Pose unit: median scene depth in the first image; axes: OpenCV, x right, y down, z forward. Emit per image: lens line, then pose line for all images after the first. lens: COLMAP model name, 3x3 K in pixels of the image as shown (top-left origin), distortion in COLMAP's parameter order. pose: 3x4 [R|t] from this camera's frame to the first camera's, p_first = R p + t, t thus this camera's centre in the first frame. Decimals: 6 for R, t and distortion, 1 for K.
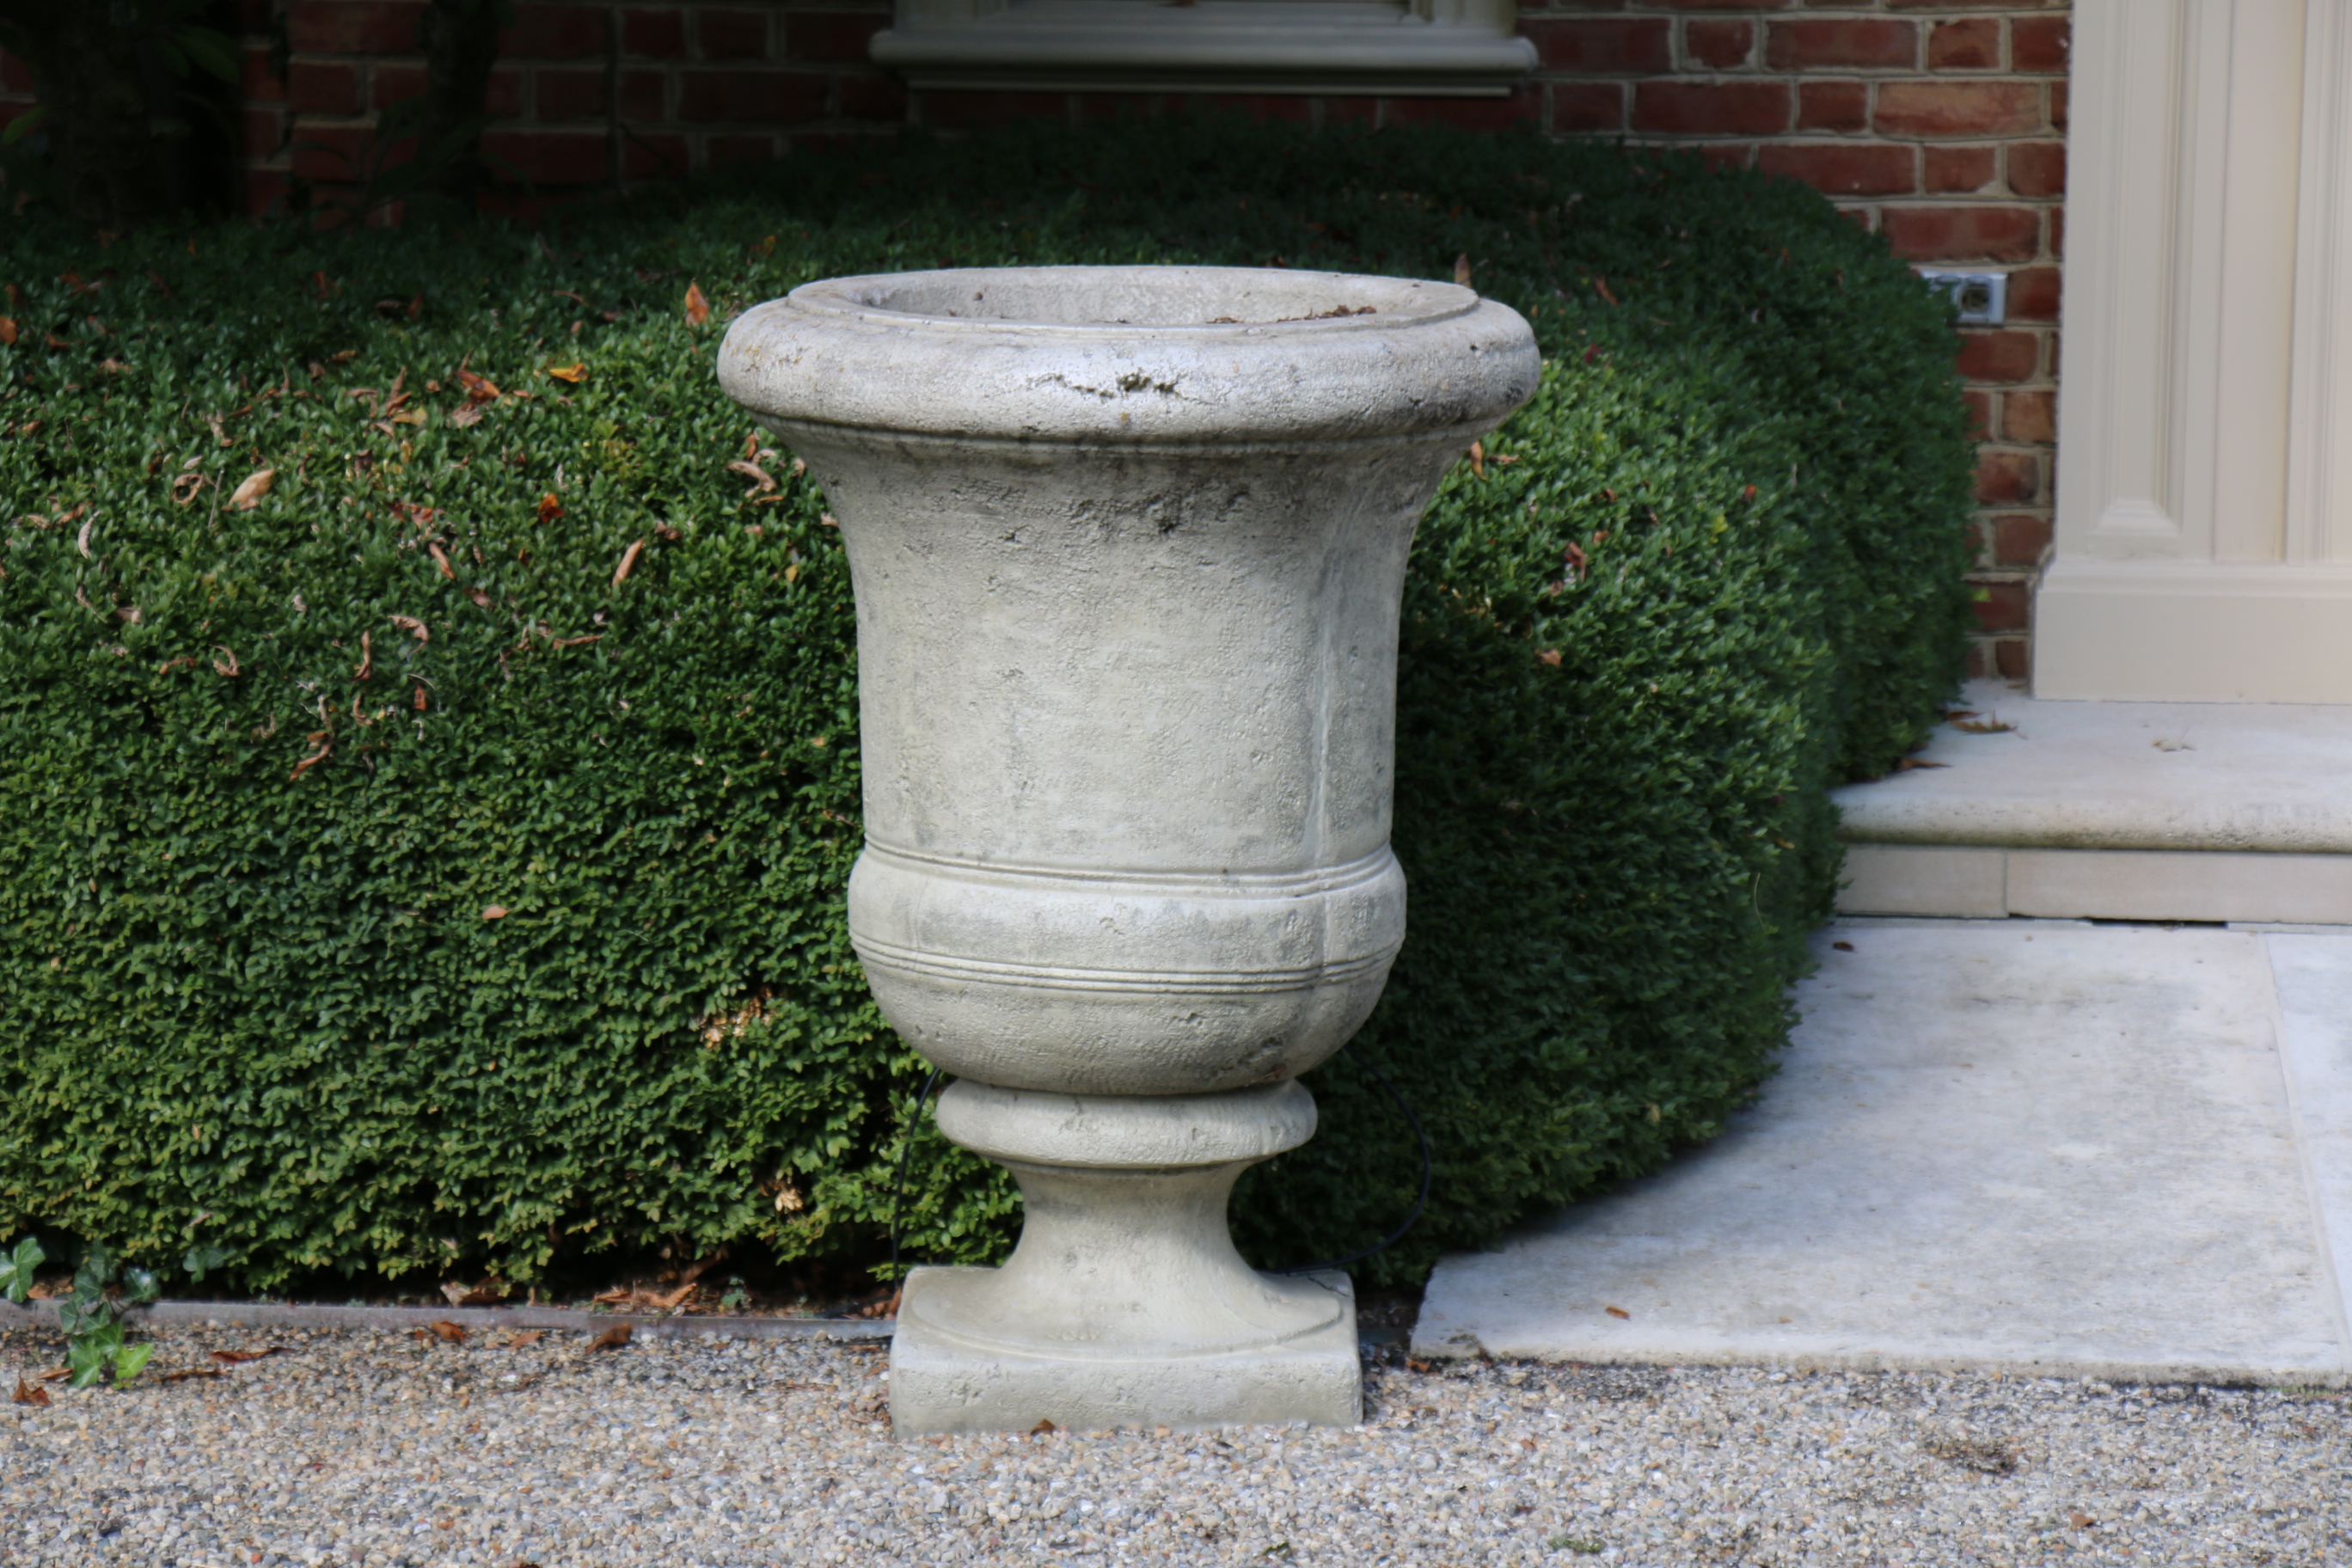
lens RADIAL K [[8388.3, 0, 1176.0], [0, 8388.3, 784.0], [0, 0, 1]] dist [0.700608, 0.658830]
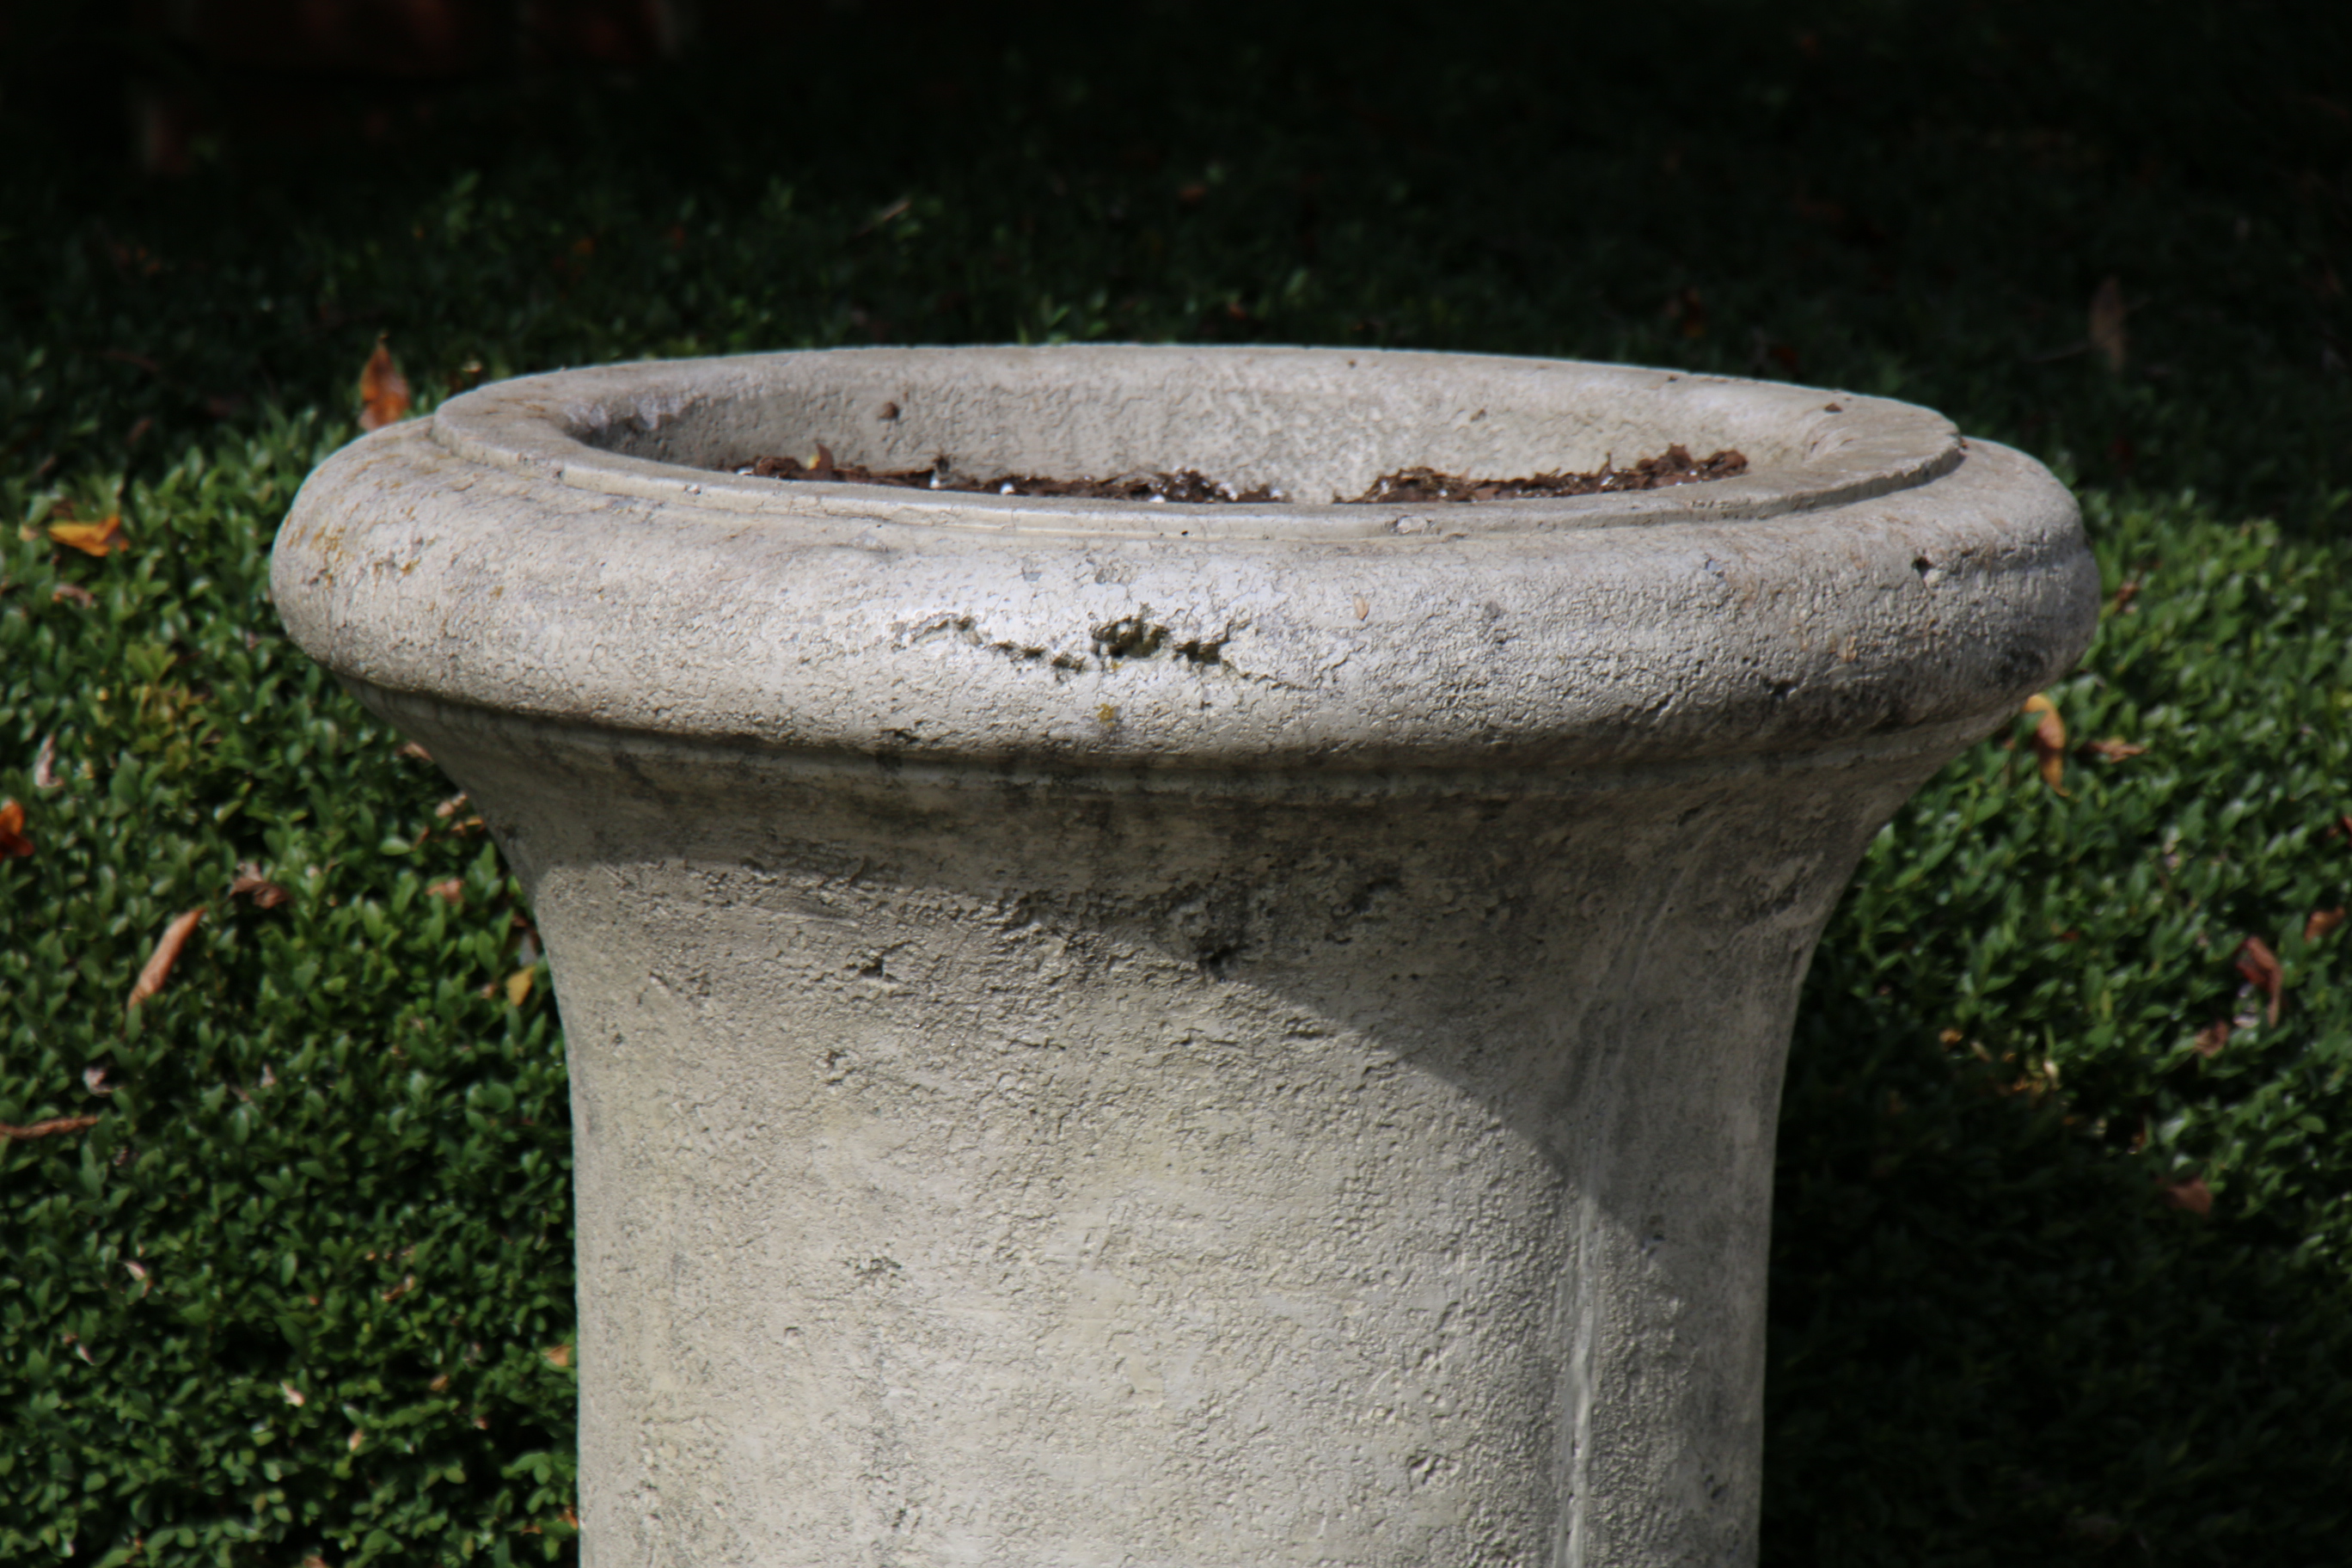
lens RADIAL K [[14685.4, 0, 1085.7], [0, 14685.4, 784.4], [0, 0, 1]] dist [2.549996, 2.965659]
pose [[0.997660, 0.020283, -0.065294, 0.038490], [-0.021363, 0.999646, -0.015885, -0.024125], [0.064948, 0.017243, 0.997740, 0.192187]]
